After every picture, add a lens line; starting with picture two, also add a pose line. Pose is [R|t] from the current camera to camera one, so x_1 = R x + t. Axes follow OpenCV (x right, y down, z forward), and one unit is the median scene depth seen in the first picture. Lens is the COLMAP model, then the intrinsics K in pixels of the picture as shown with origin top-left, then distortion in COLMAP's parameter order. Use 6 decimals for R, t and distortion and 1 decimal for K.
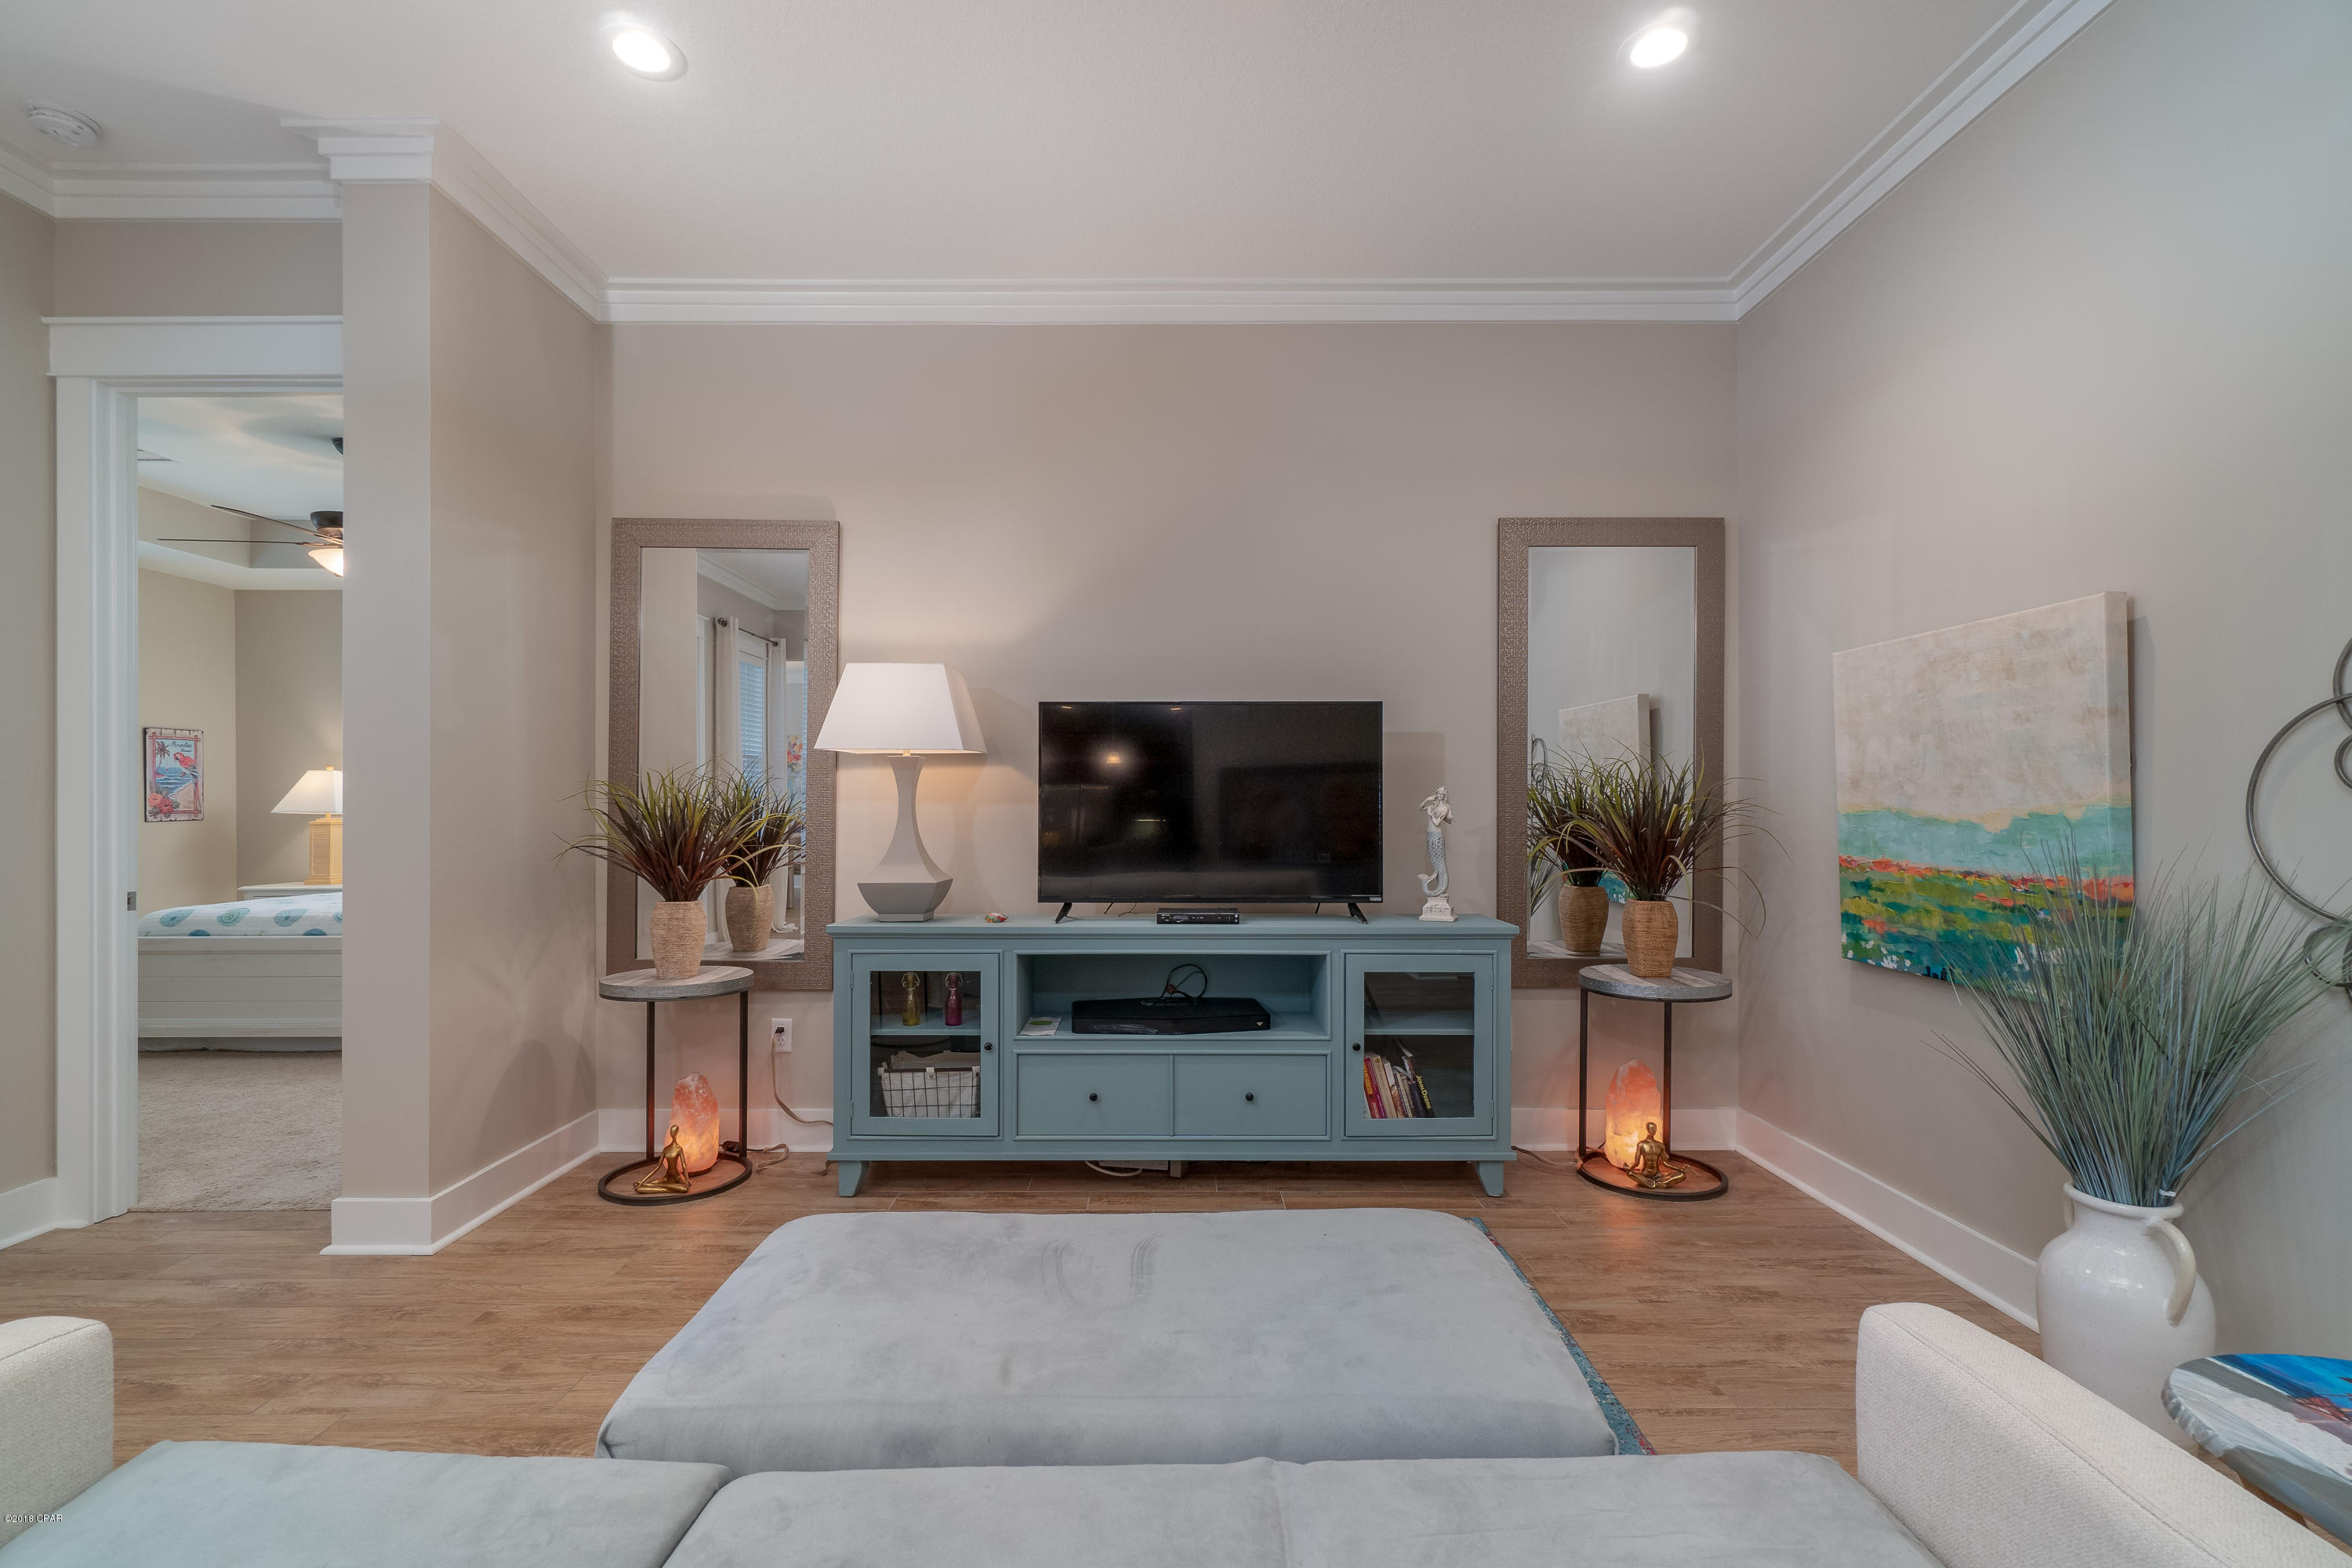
lens RADIAL K [[1033.5, 0, 1153.2], [0, 1033.5, 791.8], [0, 0, 1]] dist [0.000090, -0.000876]
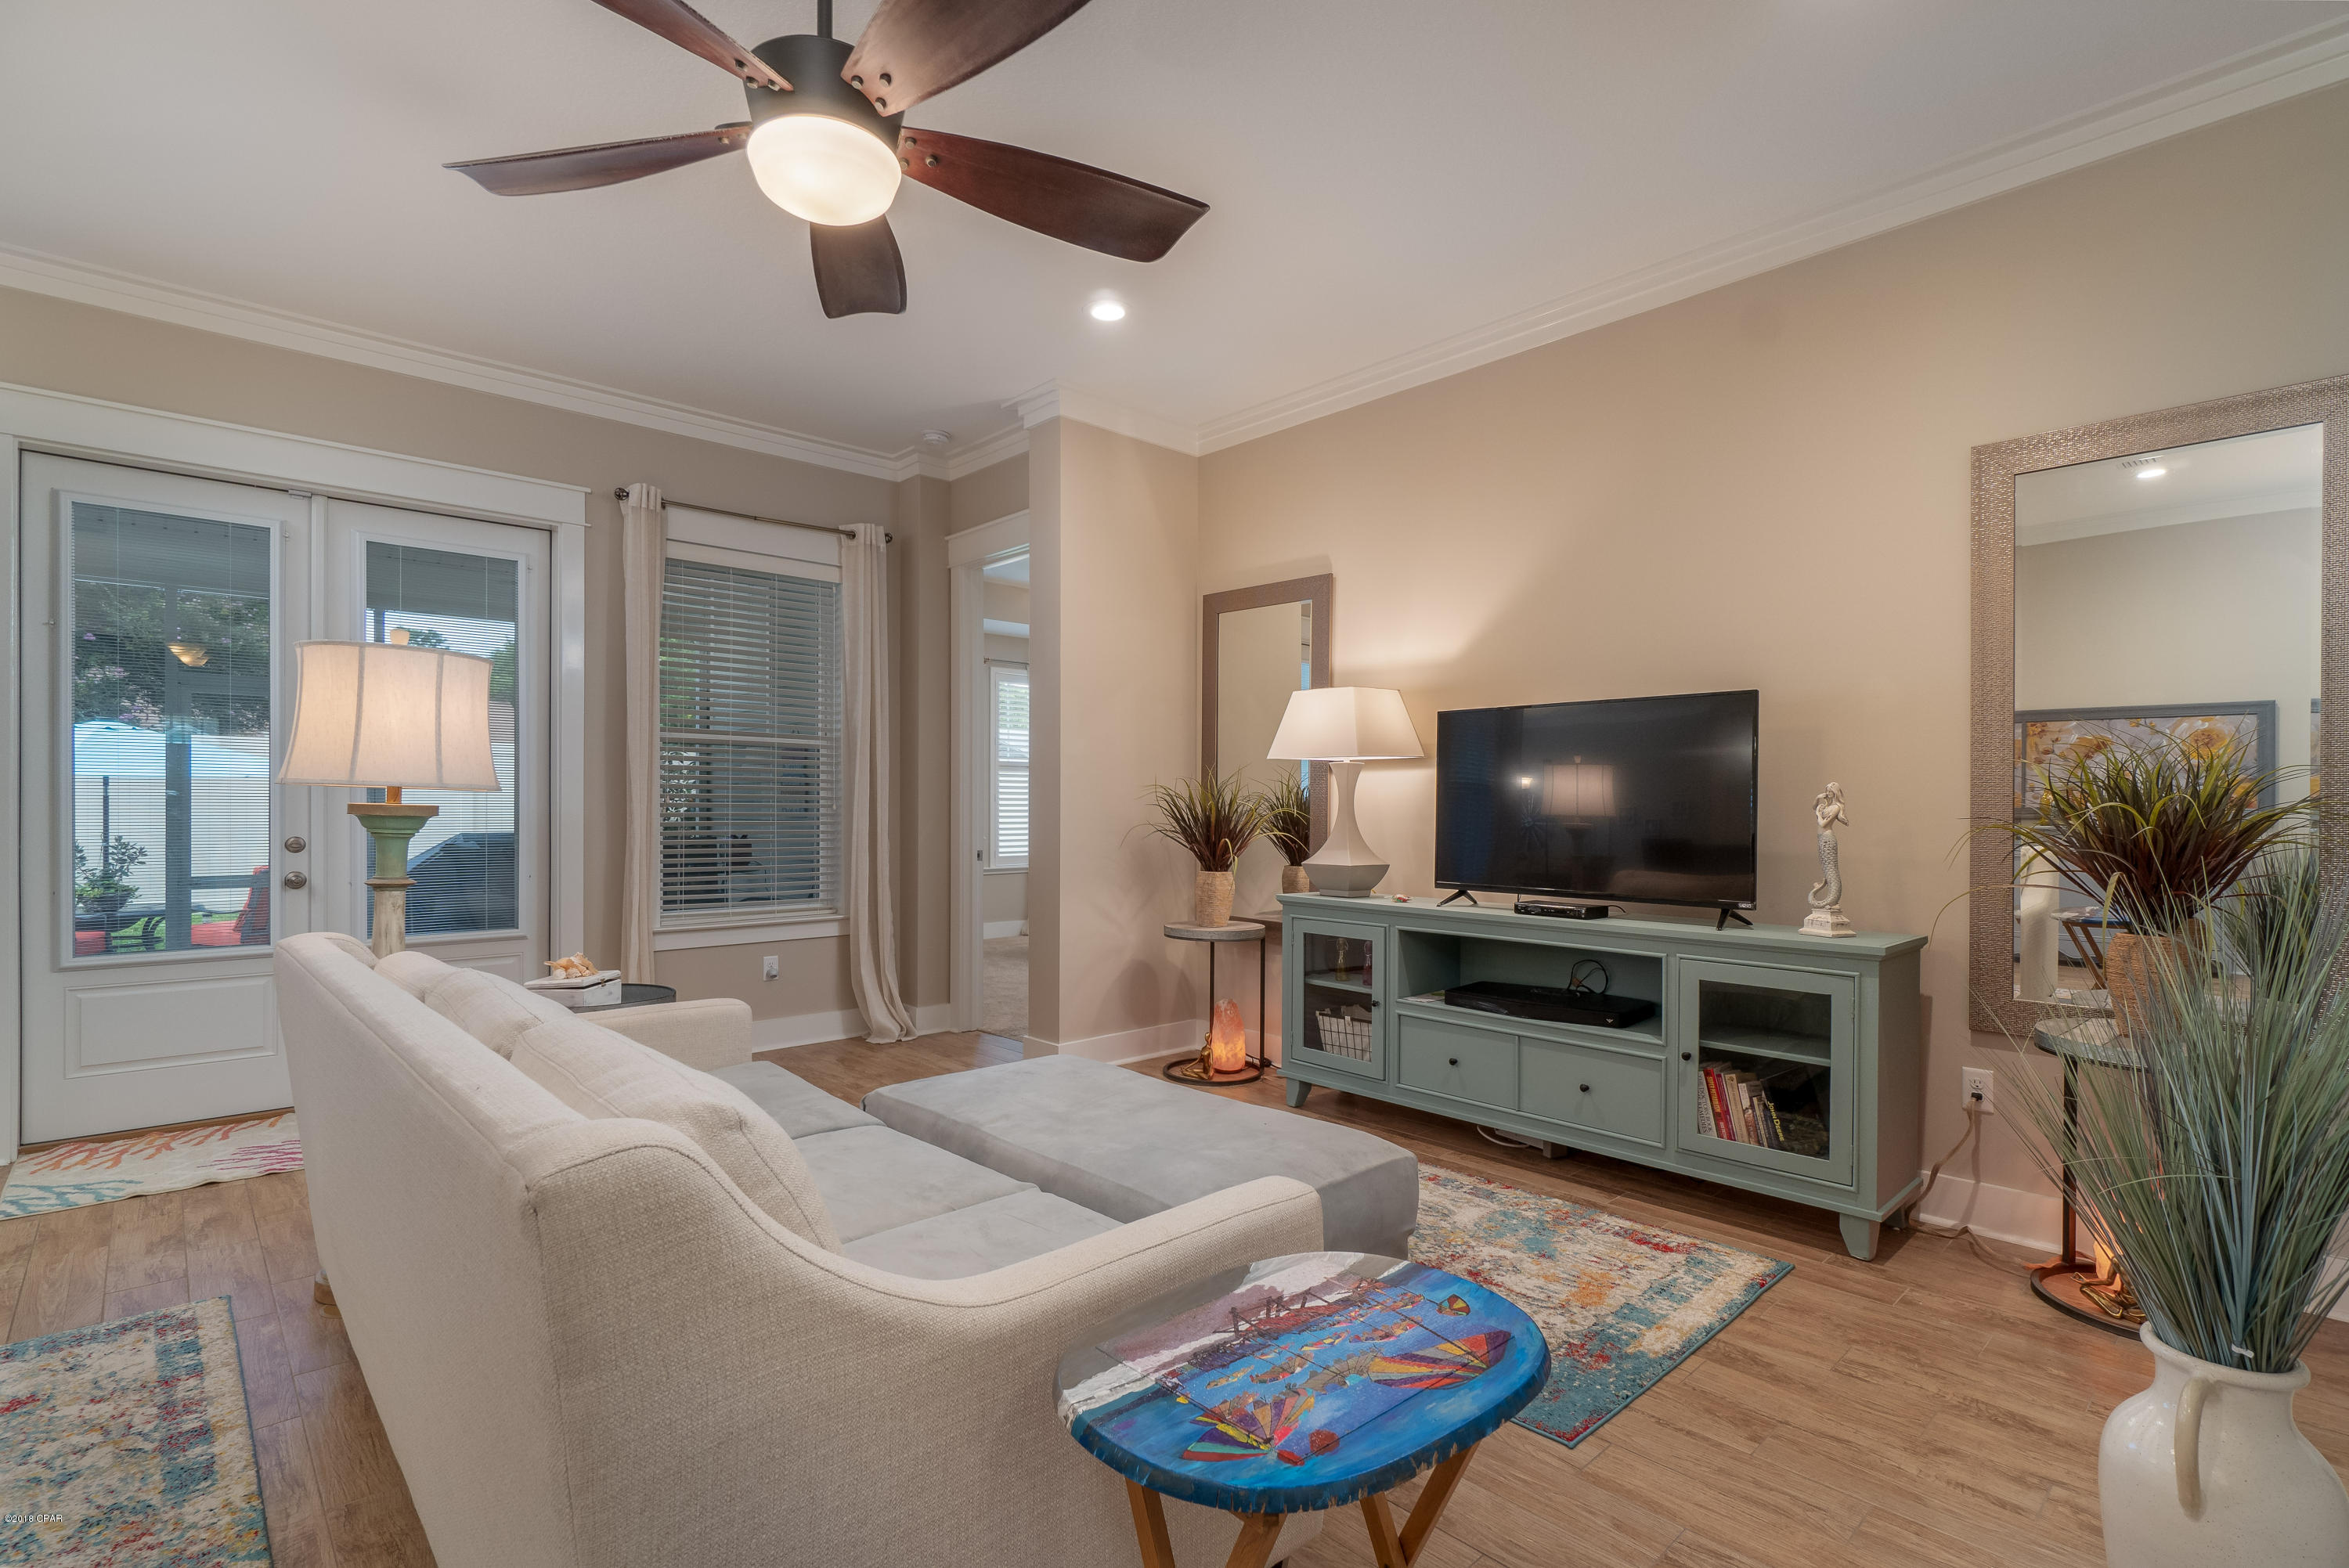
lens RADIAL K [[1062.5, 0, 1179.2], [0, 1062.5, 787.9], [0, 0, 1]] dist [-0.015876, 0.000496]
pose [[0.692207, -0.006608, -0.721669, 0.559122], [0.006283, 0.999975, -0.003130, -0.001569], [0.721672, -0.002367, 0.692232, -0.014276]]
